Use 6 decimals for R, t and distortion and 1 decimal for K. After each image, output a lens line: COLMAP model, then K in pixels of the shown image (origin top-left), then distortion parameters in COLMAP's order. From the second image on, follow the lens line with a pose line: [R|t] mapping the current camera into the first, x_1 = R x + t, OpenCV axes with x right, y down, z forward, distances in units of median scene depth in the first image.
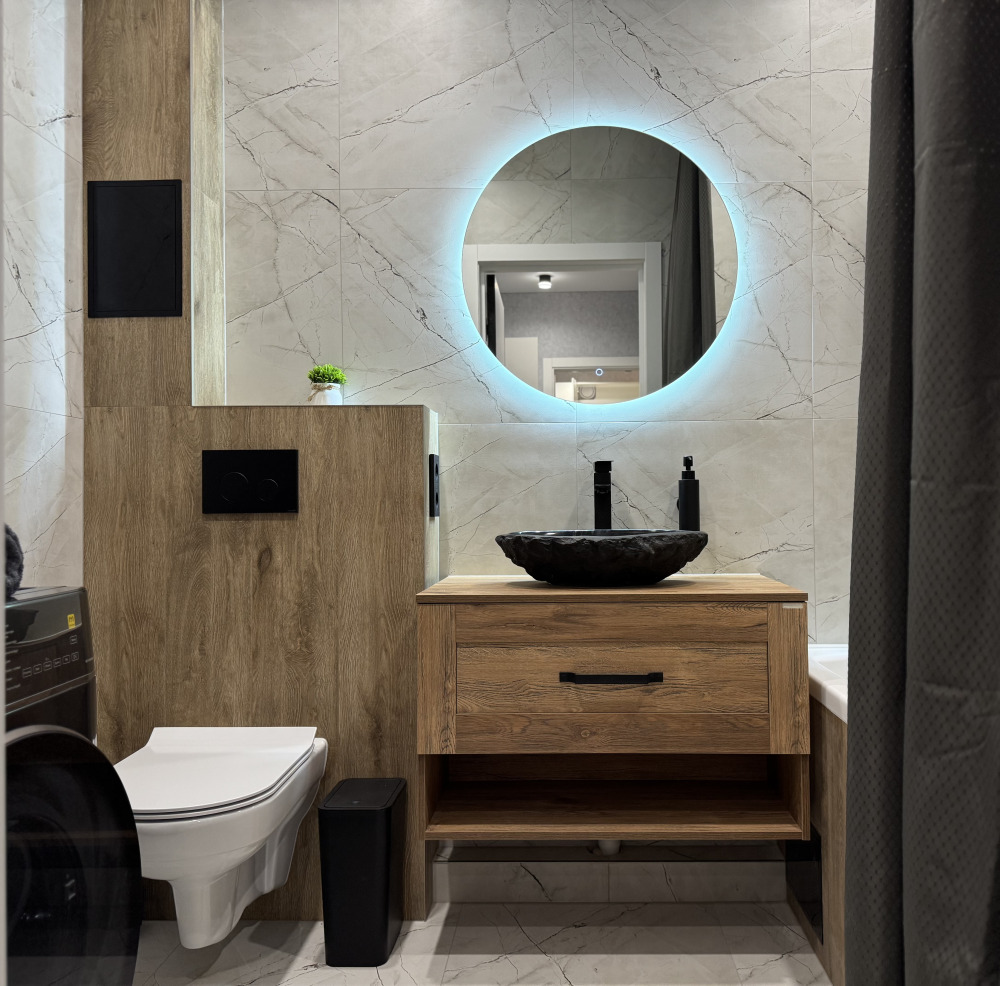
lens RADIAL K [[892.9, 0, 551.8], [0, 892.9, 494.5], [0, 0, 1]] dist [0.150176, -0.277519]
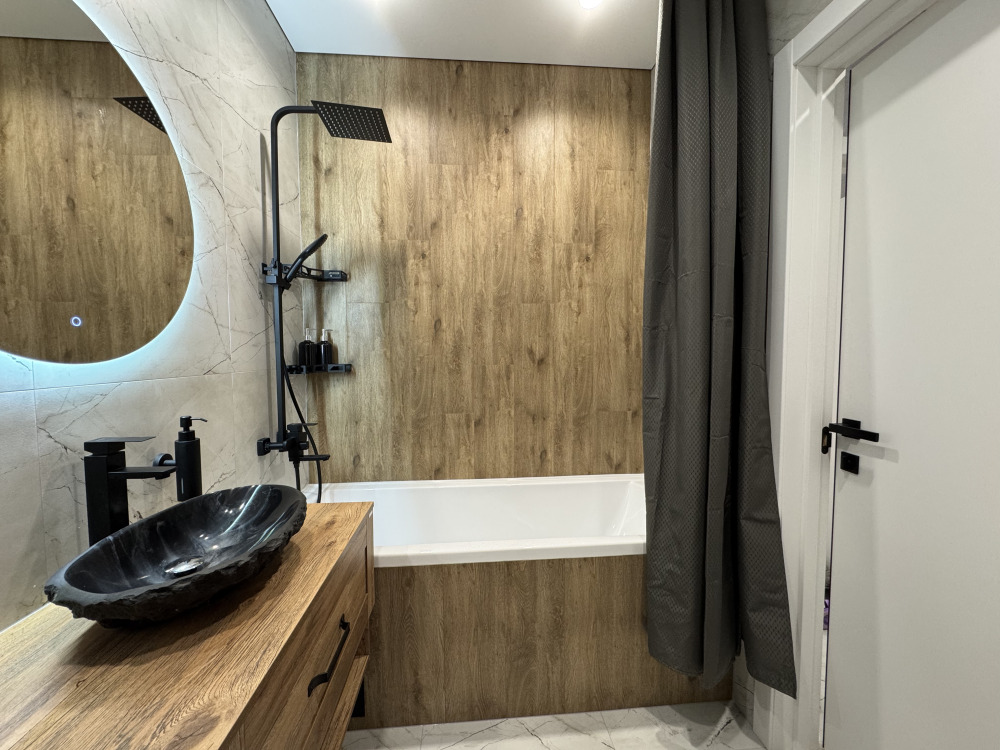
lens RADIAL K [[397.4, 0, 498.8], [0, 397.4, 374.3], [0, 0, 1]] dist [-0.003249, -0.000278]
pose [[-0.101607, -0.044281, 0.993839, -0.323835], [-0.004292, 0.999019, 0.044073, -0.111570], [-0.994815, 0.000213, -0.101697, 0.697881]]
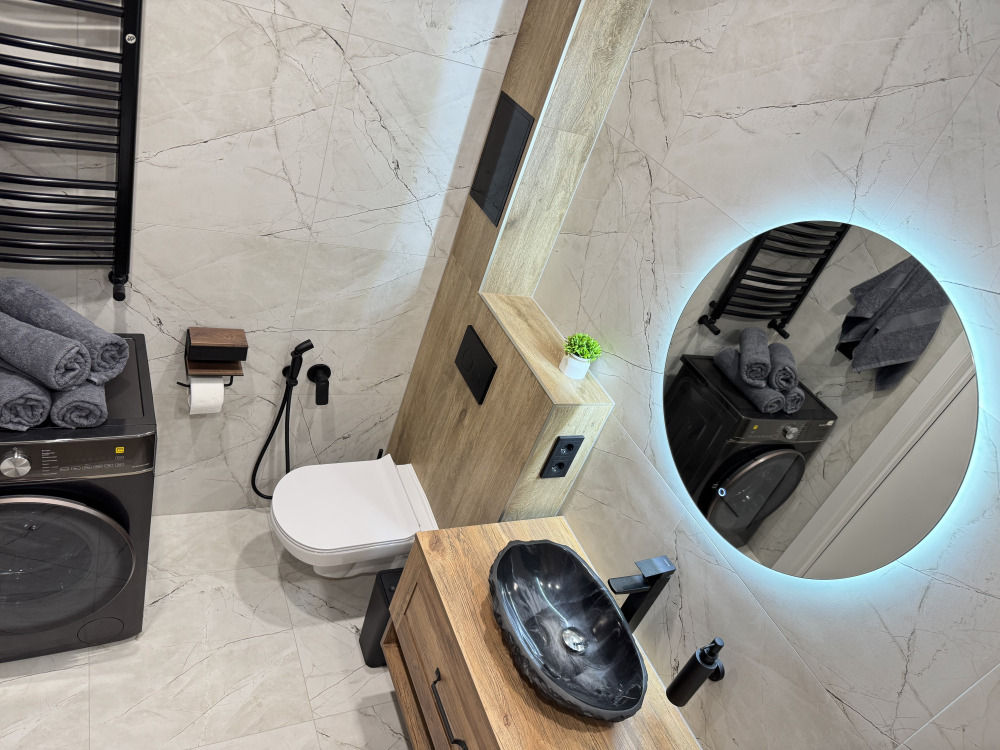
lens RADIAL K [[708.2, 0, 496.7], [0, 708.2, 379.2], [0, 0, 1]] dist [0.073600, -0.080954]
pose [[0.400549, 0.626239, -0.668868, 0.368347], [-0.308938, 0.779545, 0.544855, -0.544015], [0.862623, -0.011603, 0.505715, 0.477514]]
